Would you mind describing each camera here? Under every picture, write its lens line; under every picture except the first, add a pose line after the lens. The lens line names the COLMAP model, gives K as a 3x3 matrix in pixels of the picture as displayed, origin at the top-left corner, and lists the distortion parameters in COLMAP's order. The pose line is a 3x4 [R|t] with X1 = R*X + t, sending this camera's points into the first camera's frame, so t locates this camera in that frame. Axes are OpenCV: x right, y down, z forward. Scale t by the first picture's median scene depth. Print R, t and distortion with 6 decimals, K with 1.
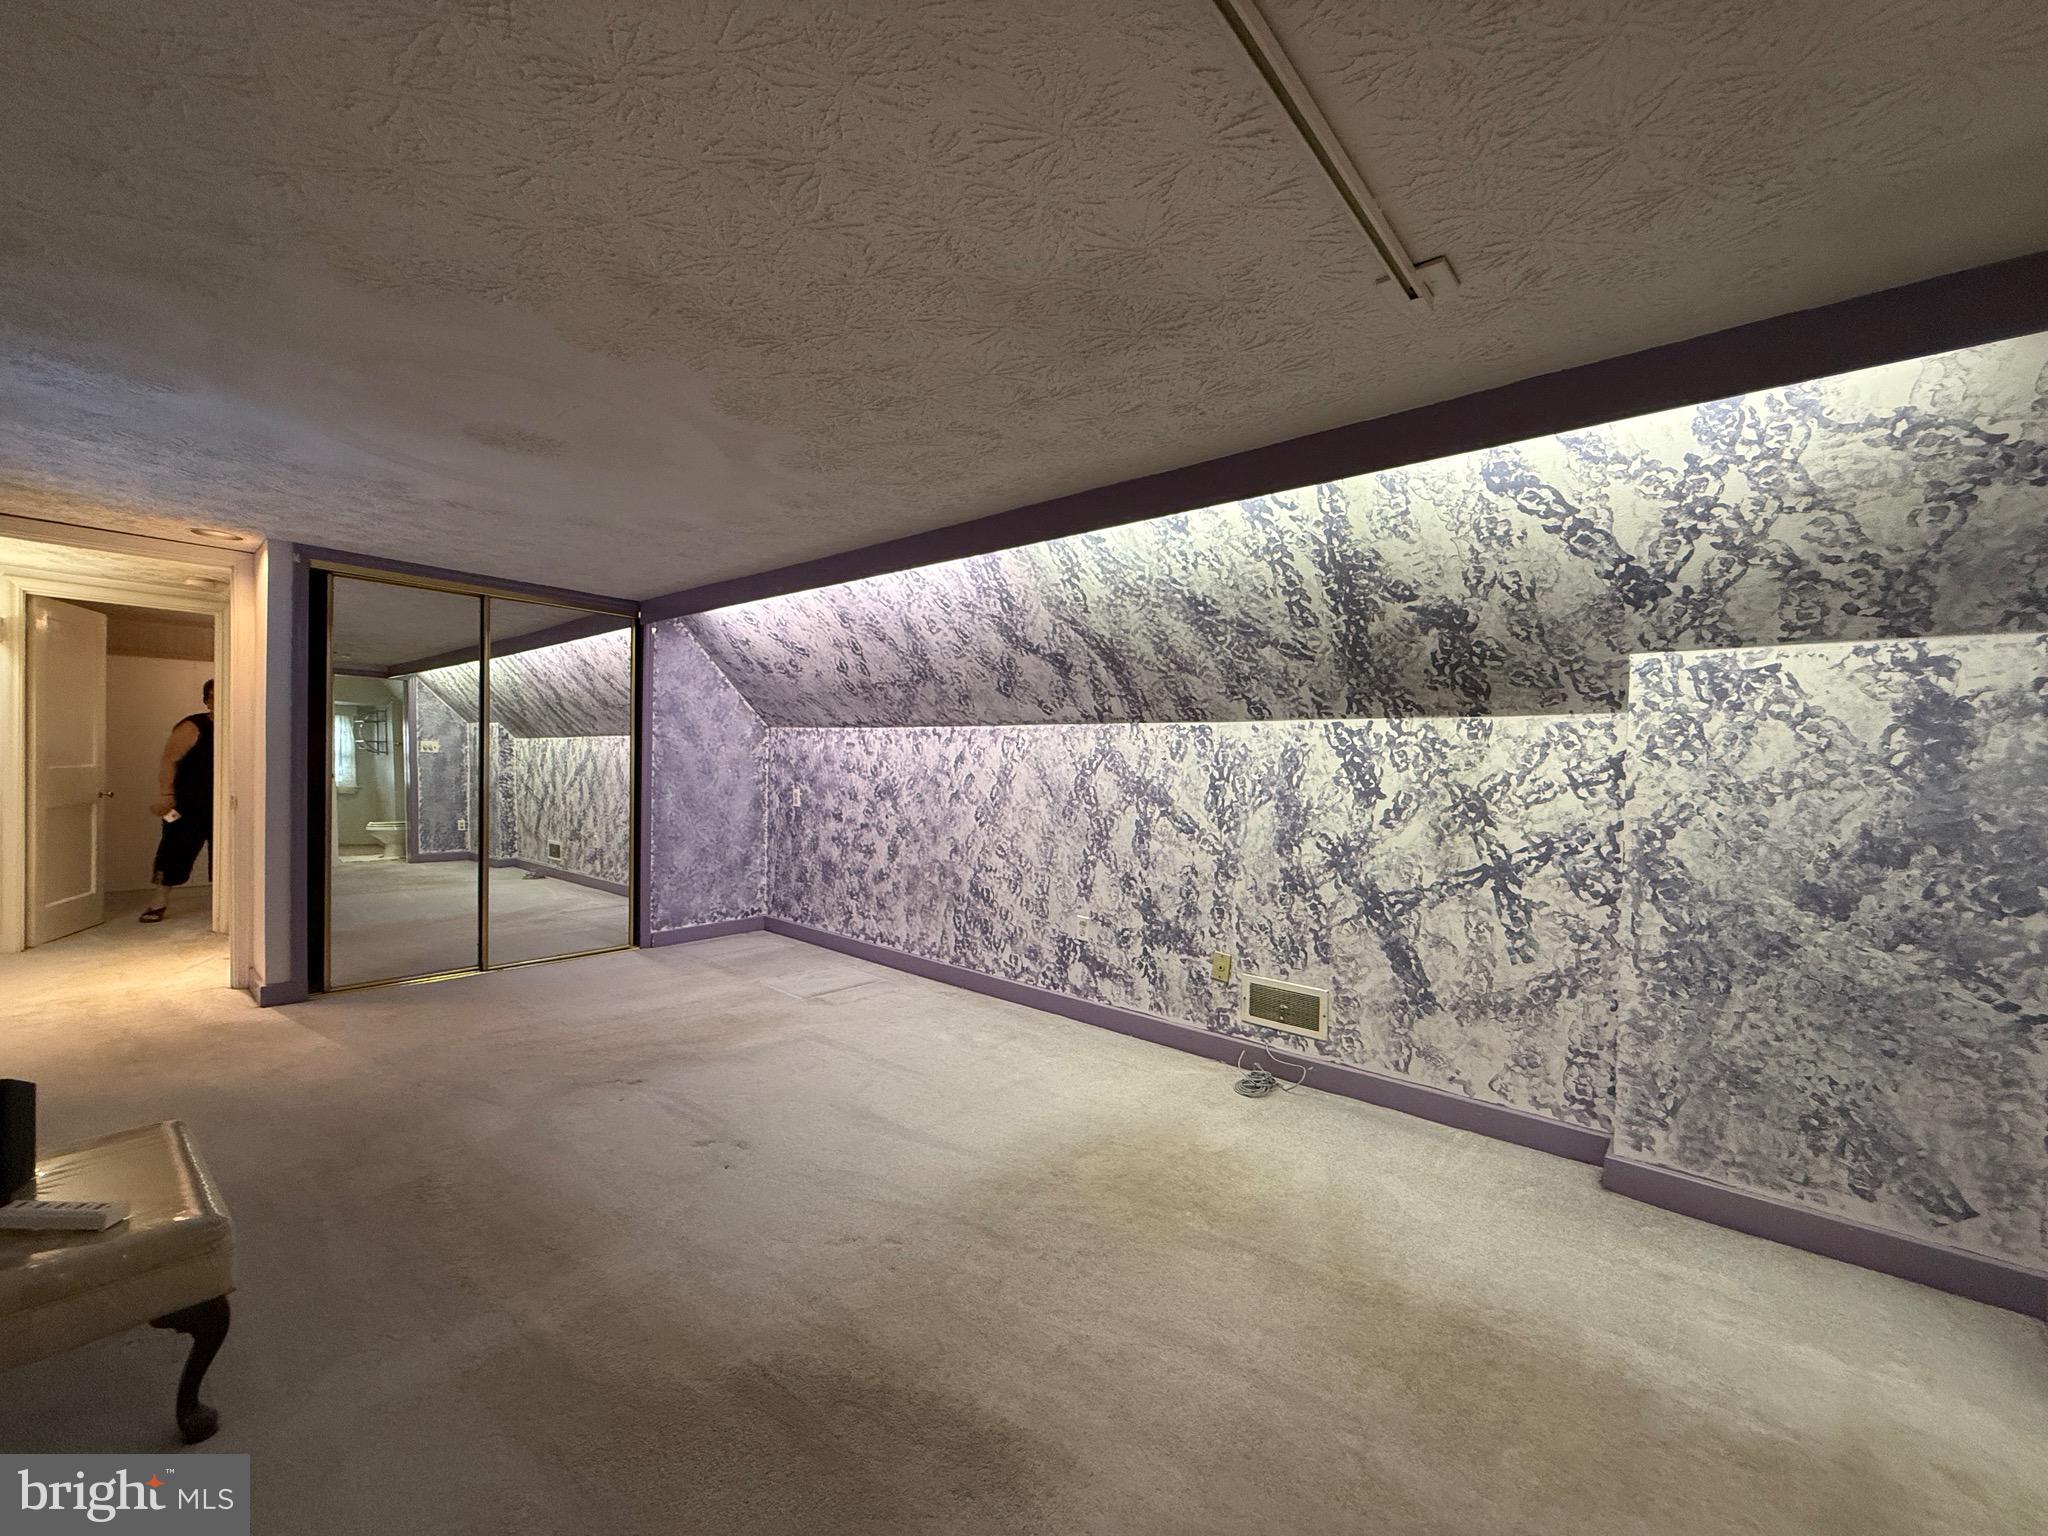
lens RADIAL K [[819.6, 0, 1017.7], [0, 819.6, 770.7], [0, 0, 1]] dist [0.000701, -0.000222]
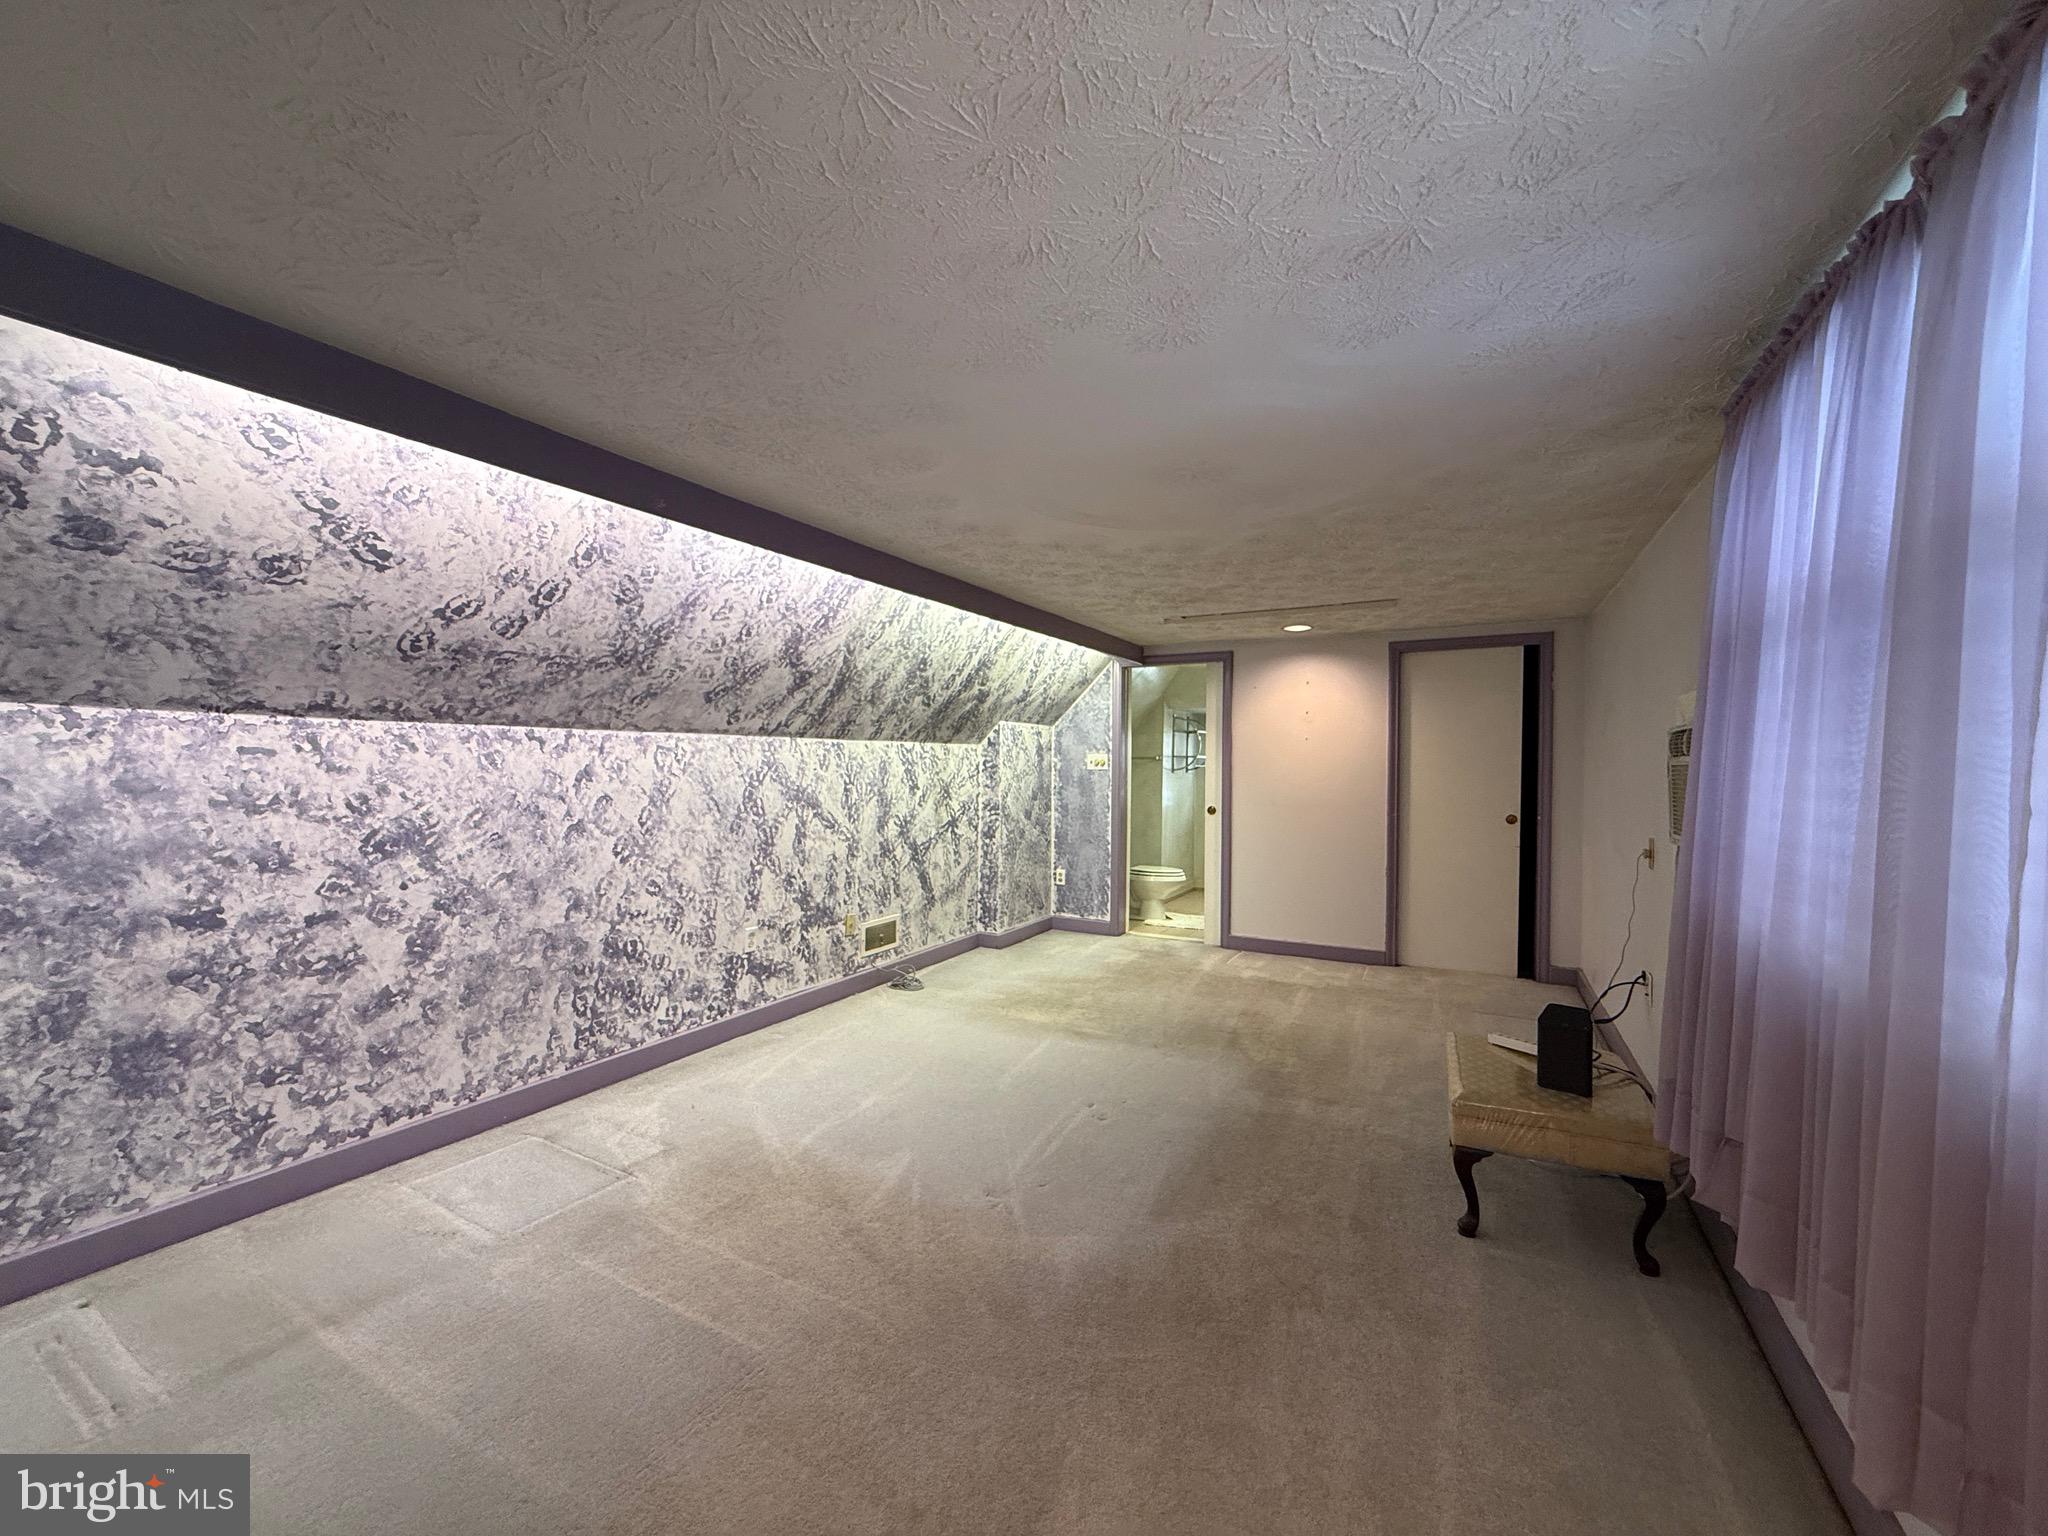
lens RADIAL K [[819.6, 0, 1028.6], [0, 819.6, 773.8], [0, 0, 1]] dist [0.000701, -0.000222]
pose [[-0.226467, -0.034545, 0.973406, -1.034674], [0.001853, 0.999354, 0.035897, -0.049130], [-0.974017, 0.009933, -0.226257, 0.956413]]
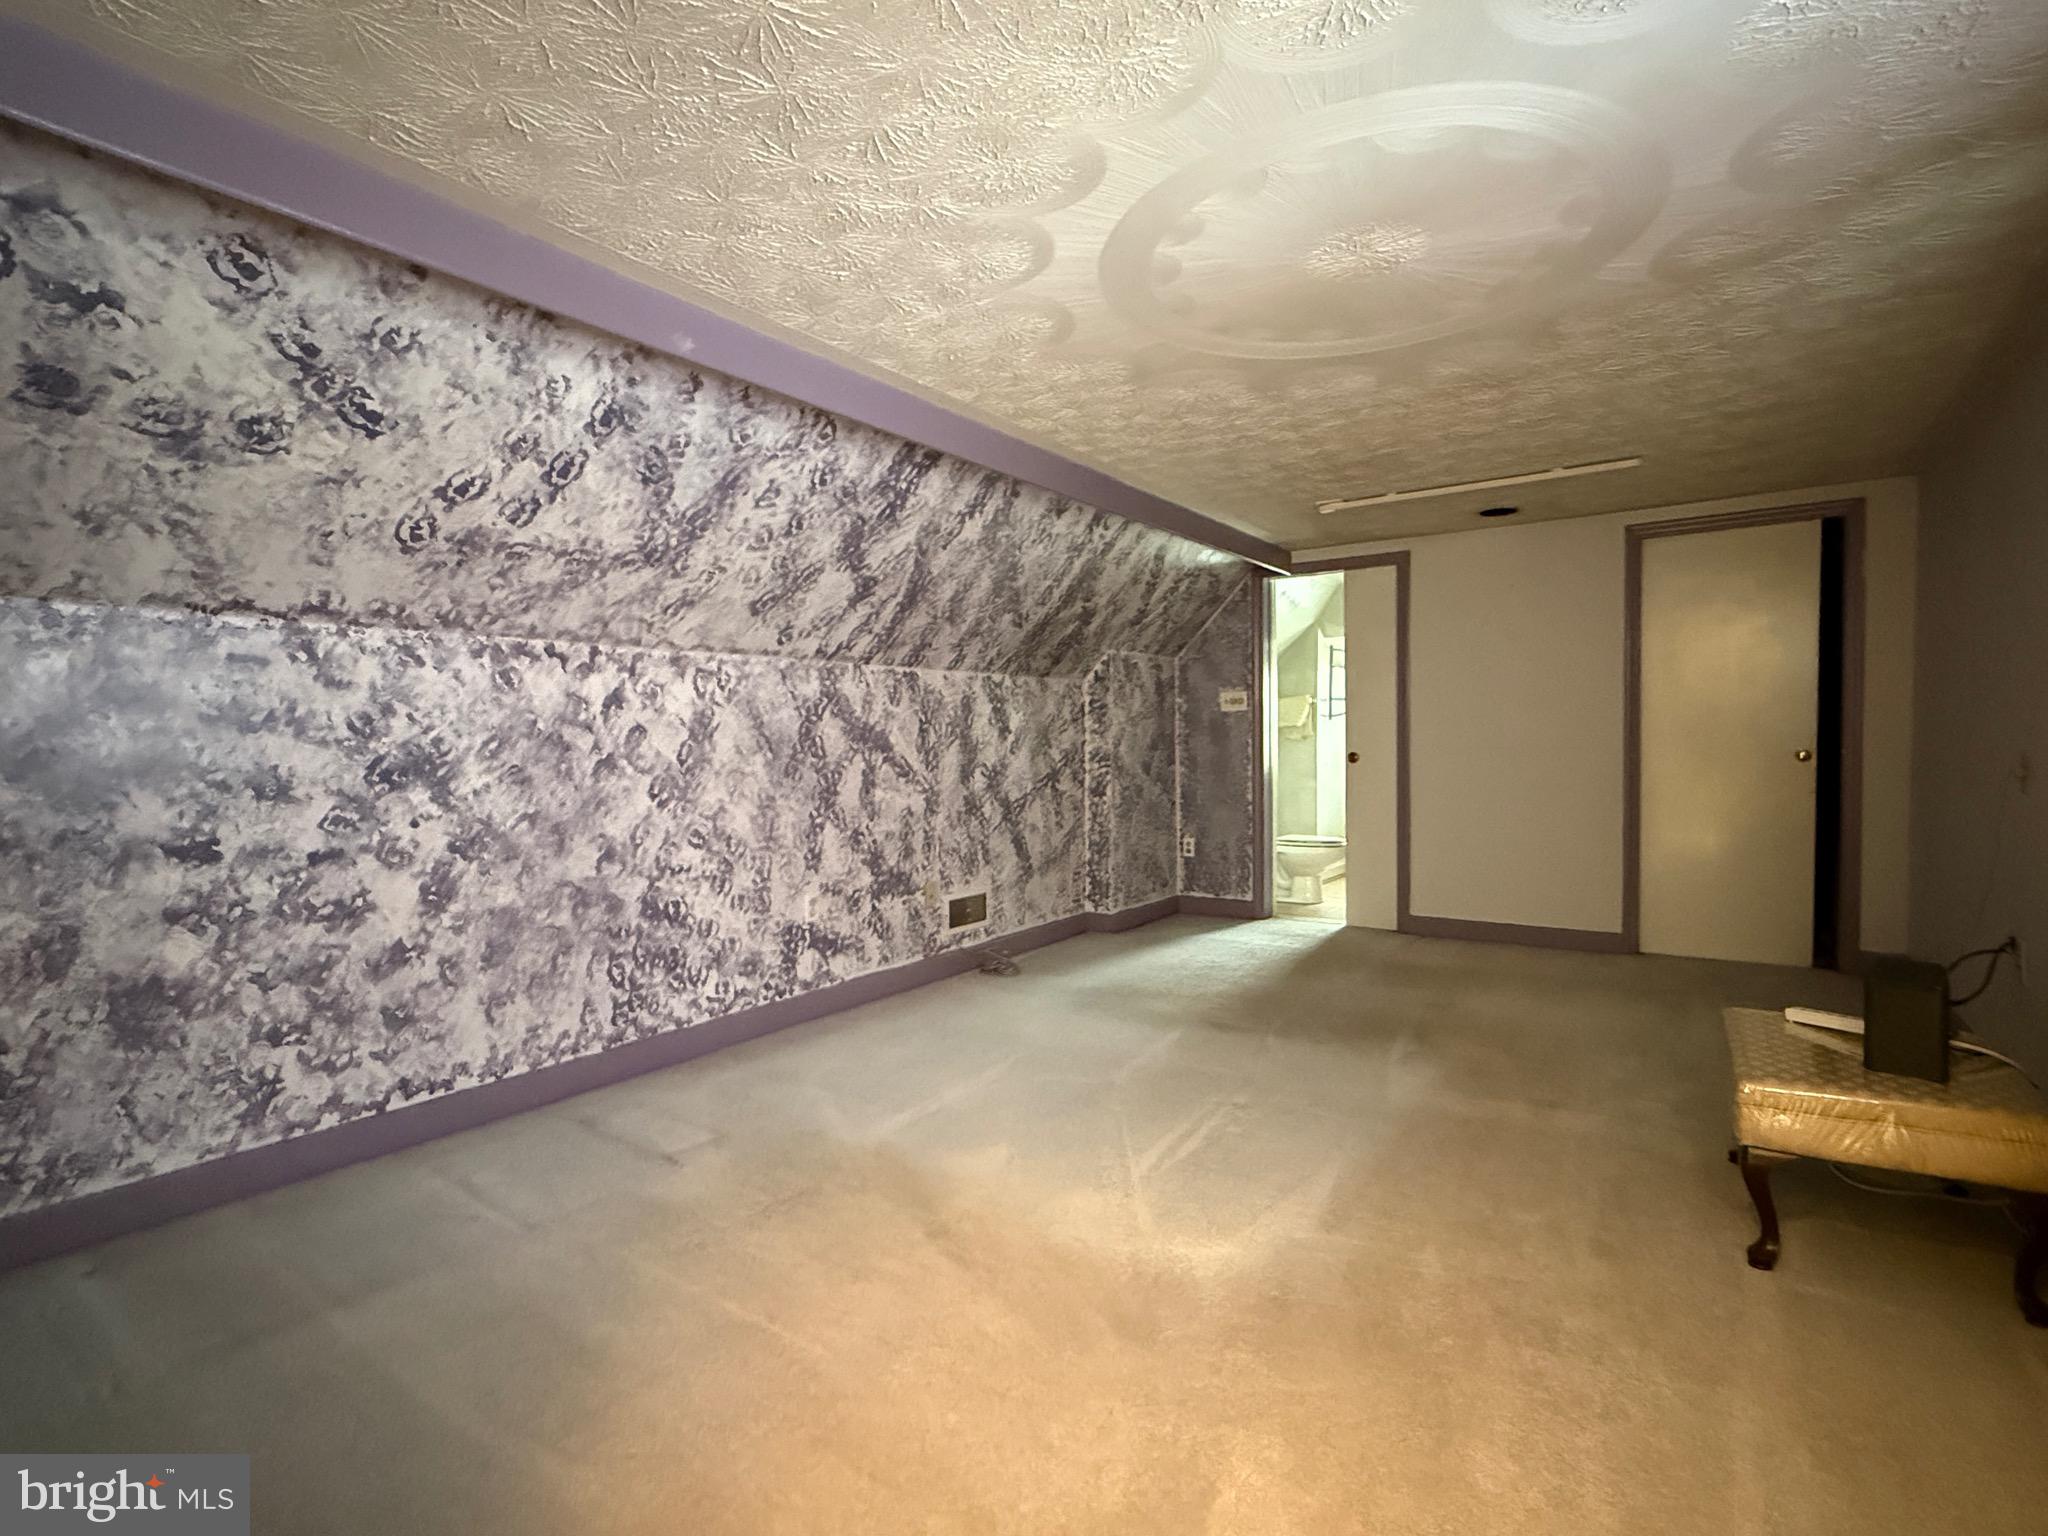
lens RADIAL K [[998.3, 0, 1029.9], [0, 998.3, 777.1], [0, 0, 1]] dist [0.003700, -0.002350]
pose [[-0.114177, -0.057051, 0.991821, -1.007726], [0.024006, 0.997900, 0.060164, 0.005670], [-0.993170, 0.030679, -0.112568, 0.953296]]
